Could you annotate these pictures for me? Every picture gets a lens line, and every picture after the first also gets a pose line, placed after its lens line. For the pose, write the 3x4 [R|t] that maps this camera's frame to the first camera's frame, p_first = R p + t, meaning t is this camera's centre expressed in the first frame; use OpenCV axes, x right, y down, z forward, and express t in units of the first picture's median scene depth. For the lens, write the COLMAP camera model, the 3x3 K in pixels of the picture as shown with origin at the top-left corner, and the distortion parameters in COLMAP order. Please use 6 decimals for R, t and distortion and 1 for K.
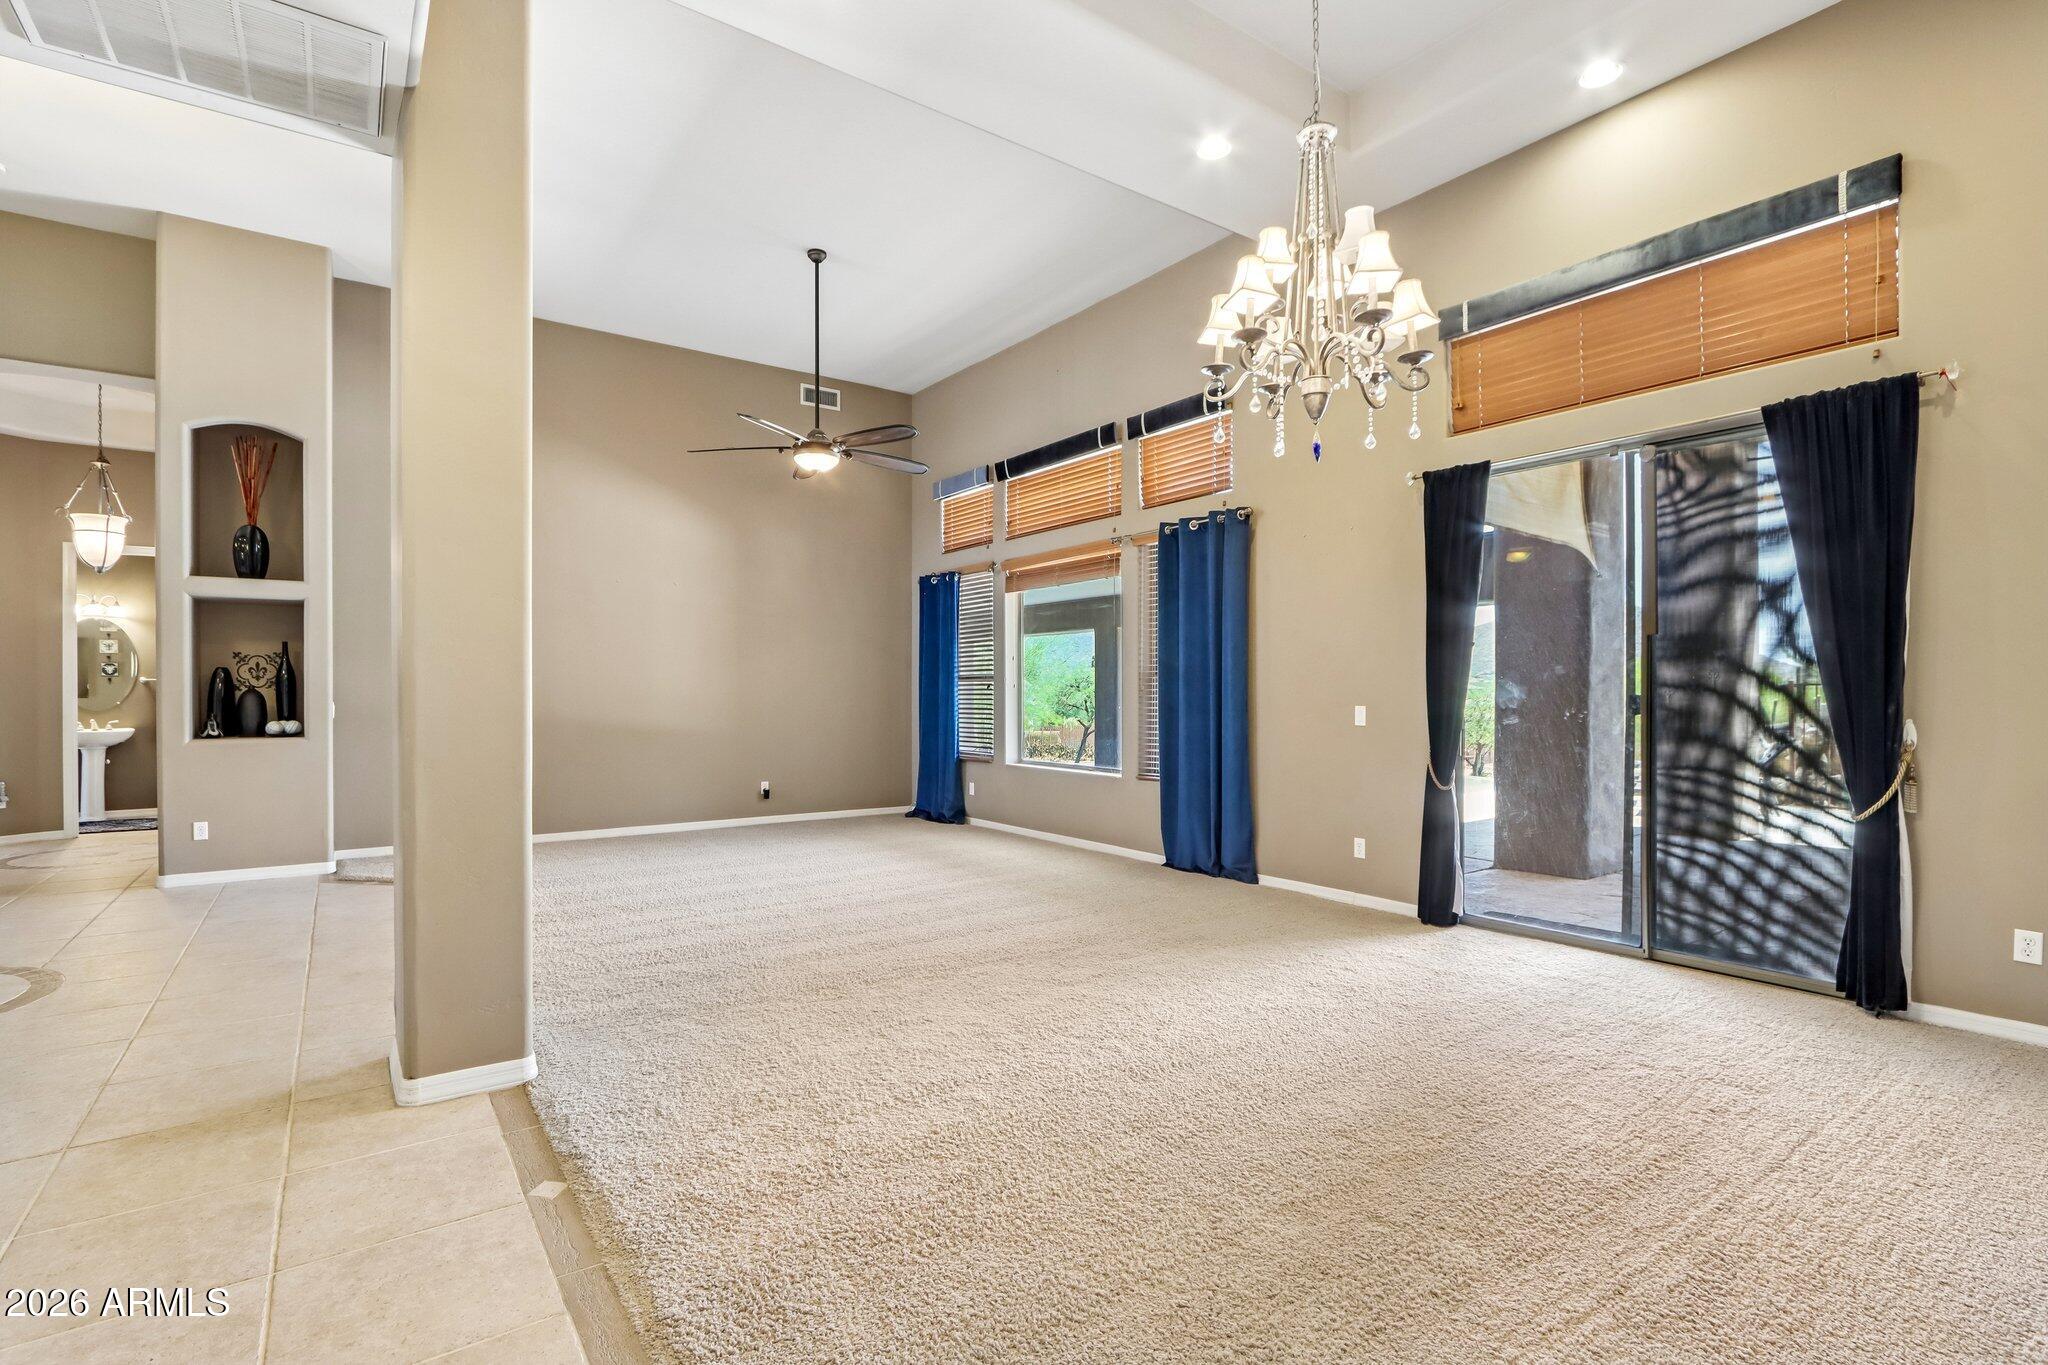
lens RADIAL K [[944.4, 0, 1014.3], [0, 944.4, 692.6], [0, 0, 1]] dist [-0.014886, 0.000276]
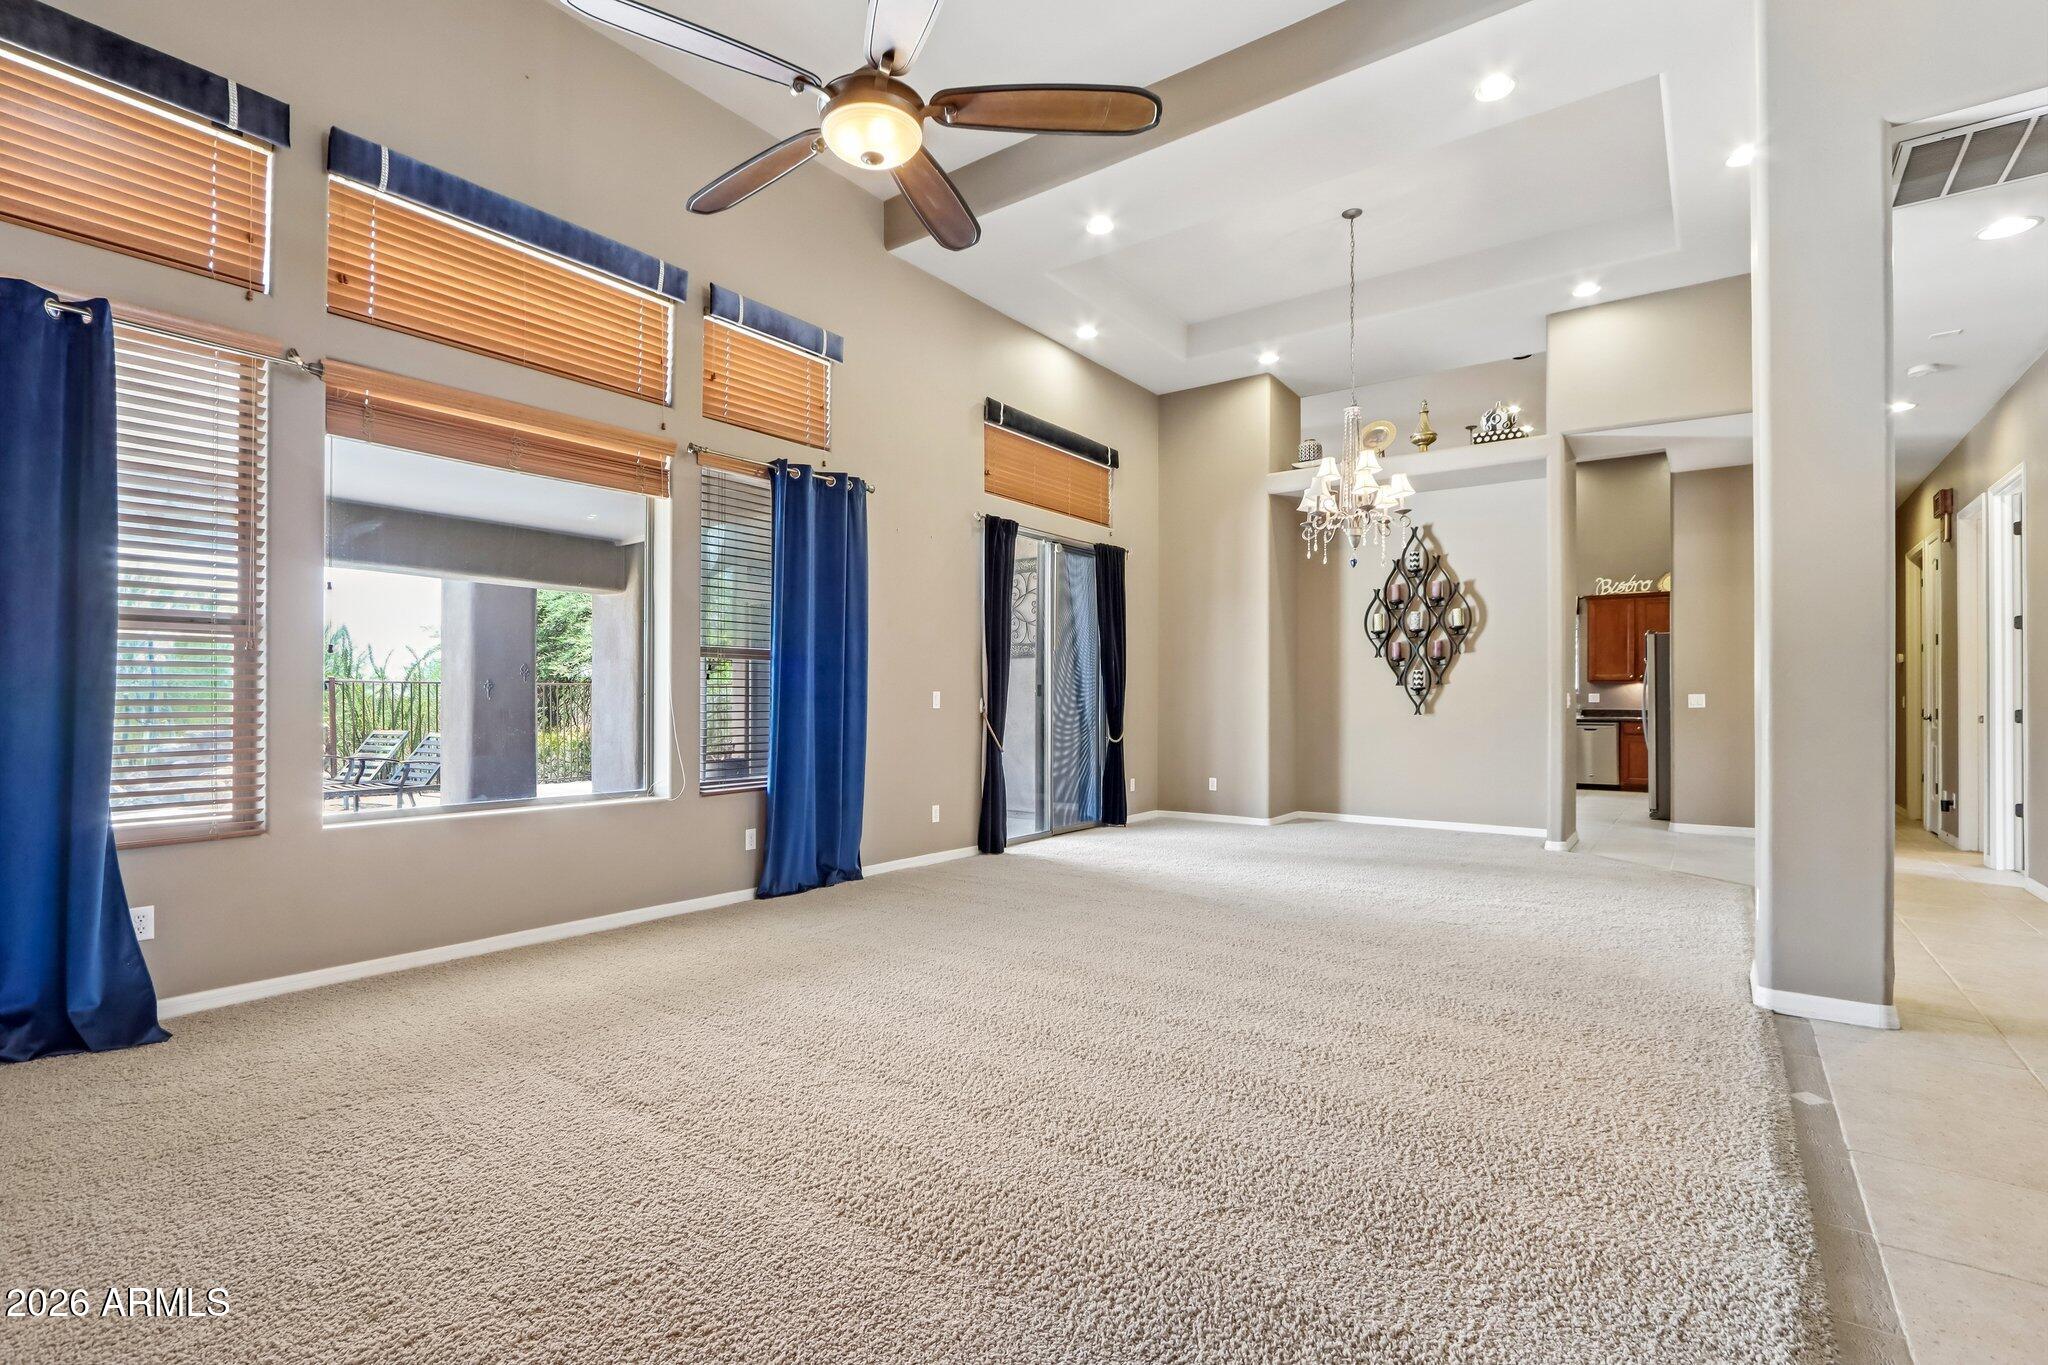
lens RADIAL K [[944.4, 0, 987.8], [0, 944.4, 692.0], [0, 0, 1]] dist [-0.014886, 0.000276]
pose [[-0.288603, 0.008529, 0.957411, -0.694123], [0.000292, 0.999961, -0.008820, 0.022329], [-0.957449, -0.002266, -0.288594, 1.149619]]
